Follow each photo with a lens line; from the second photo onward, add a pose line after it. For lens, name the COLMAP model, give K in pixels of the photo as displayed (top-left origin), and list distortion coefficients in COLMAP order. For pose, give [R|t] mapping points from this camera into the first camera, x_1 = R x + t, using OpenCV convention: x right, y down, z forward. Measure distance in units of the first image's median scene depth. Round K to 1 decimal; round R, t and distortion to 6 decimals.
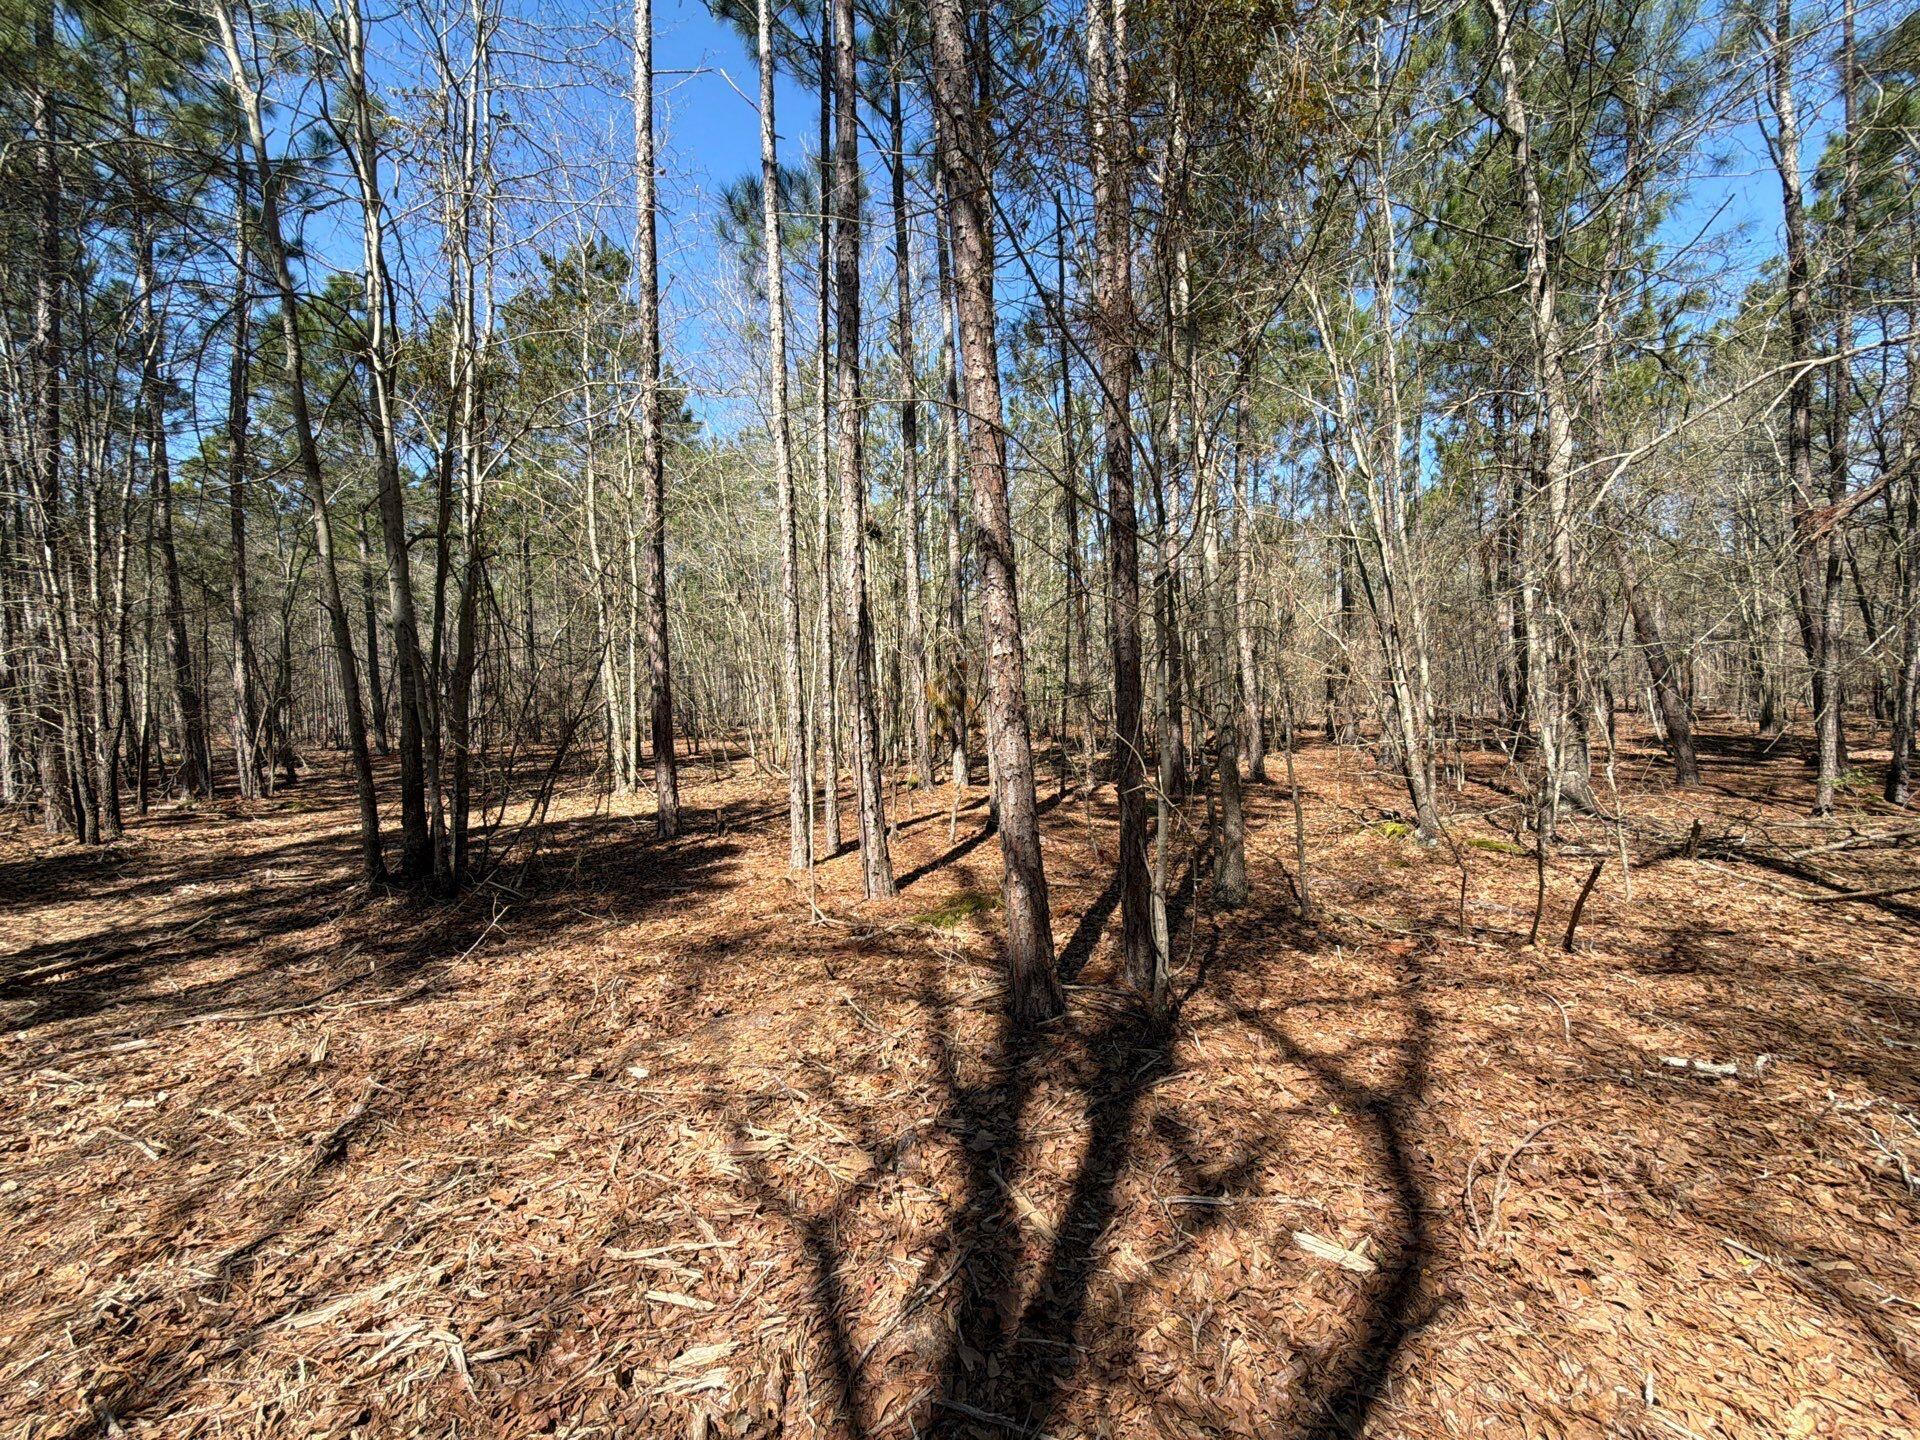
lens RADIAL K [[757.5, 0, 964.7], [0, 757.5, 722.1], [0, 0, 1]] dist [-0.000539, 0.000123]
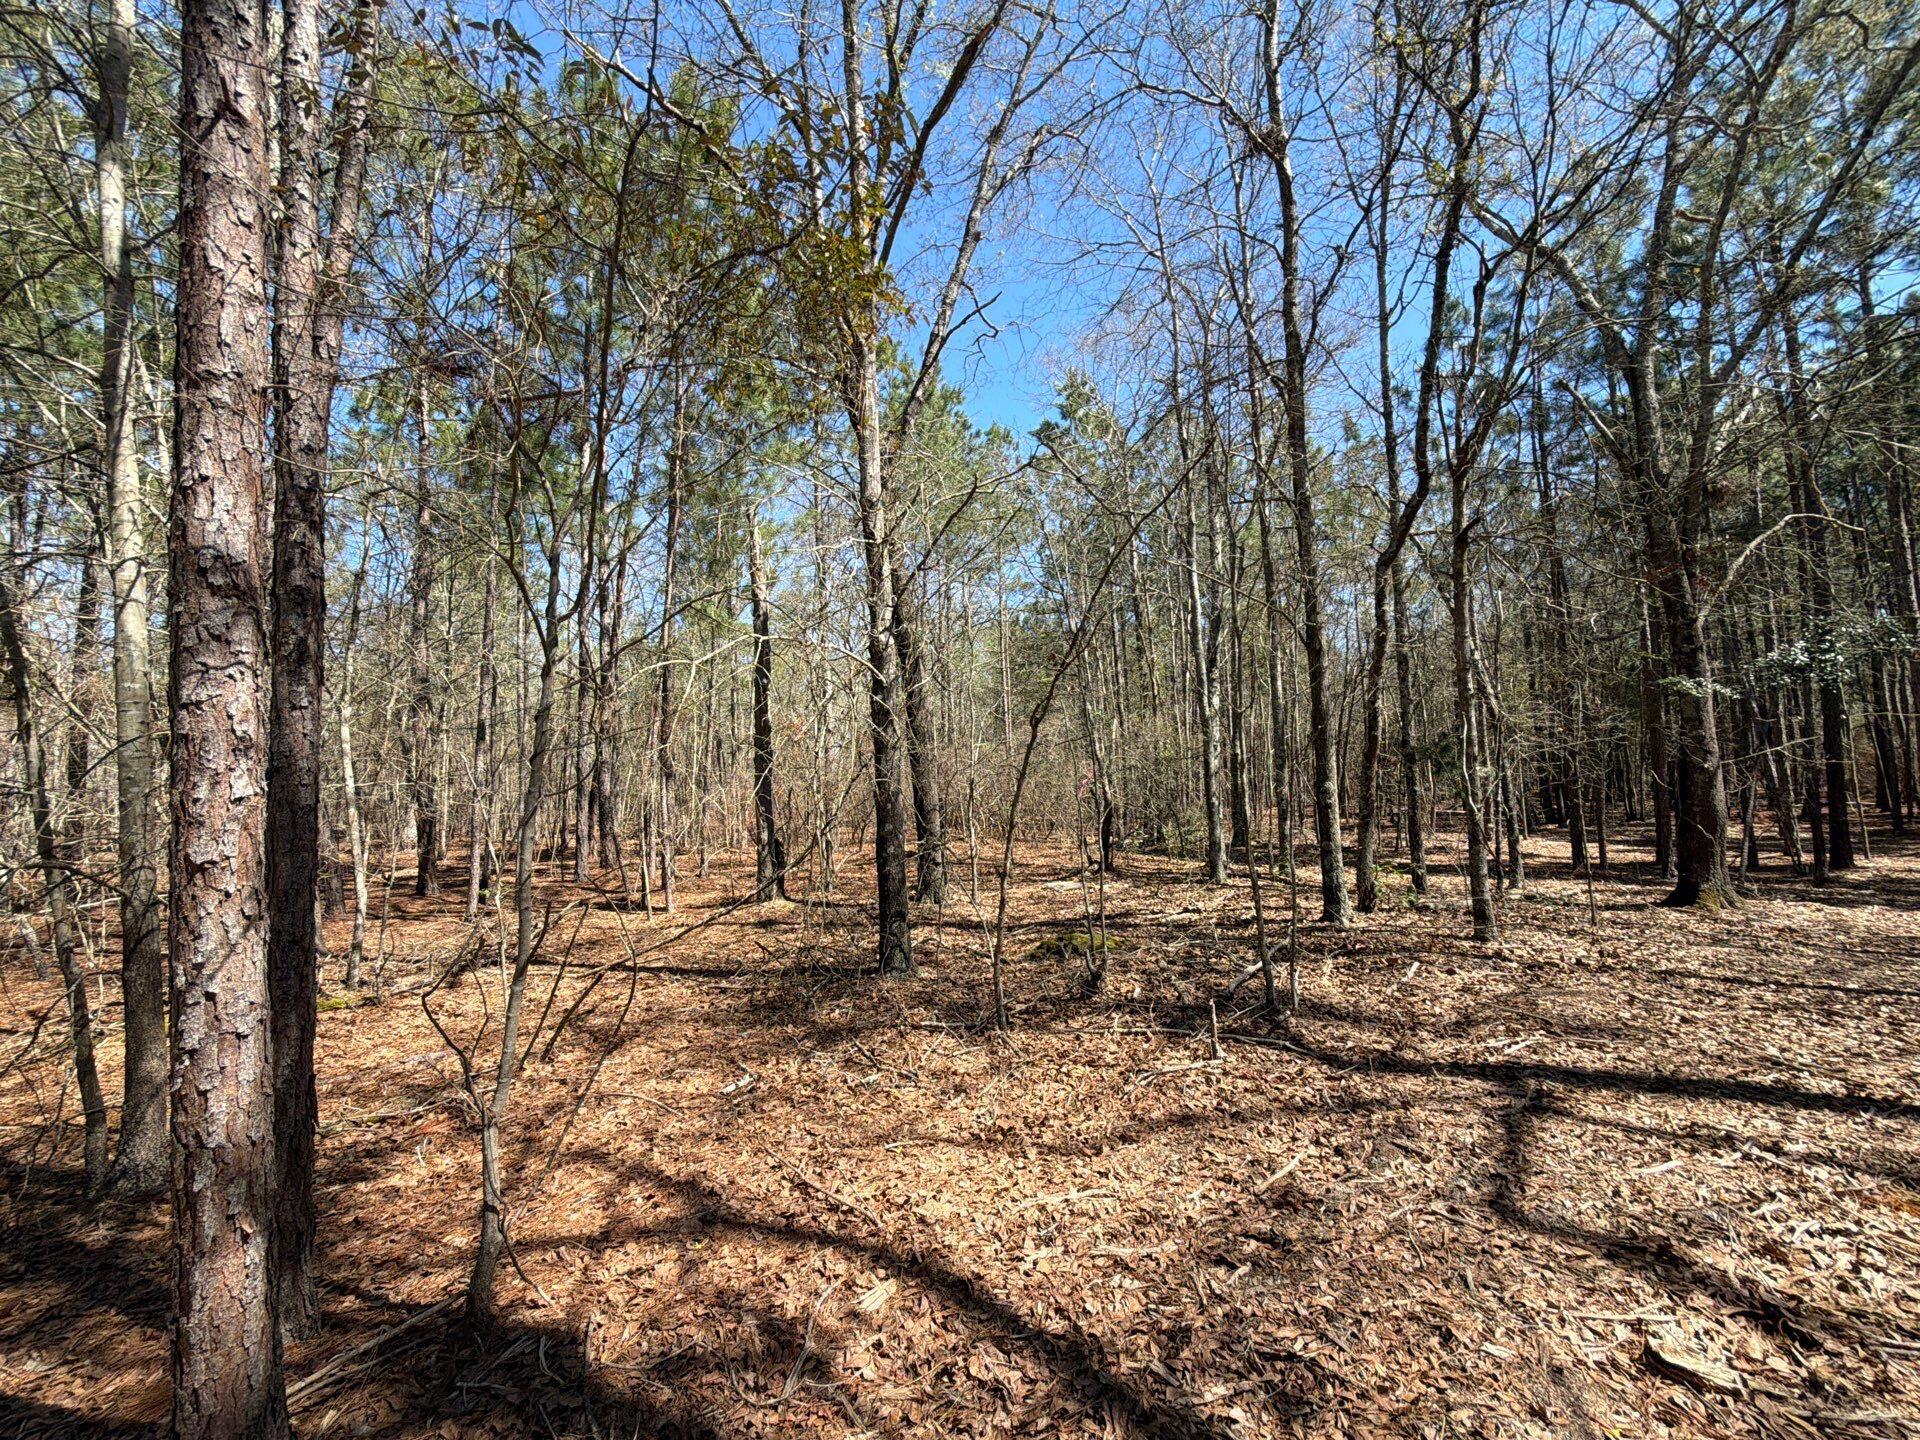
lens RADIAL K [[757.5, 0, 957.9], [0, 757.5, 721.0], [0, 0, 1]] dist [-0.000539, 0.000123]
pose [[-0.031242, 0.110216, 0.993417, -0.305694], [0.064300, 0.992065, -0.108044, -0.030839], [-0.997441, 0.060501, -0.038081, 0.313372]]
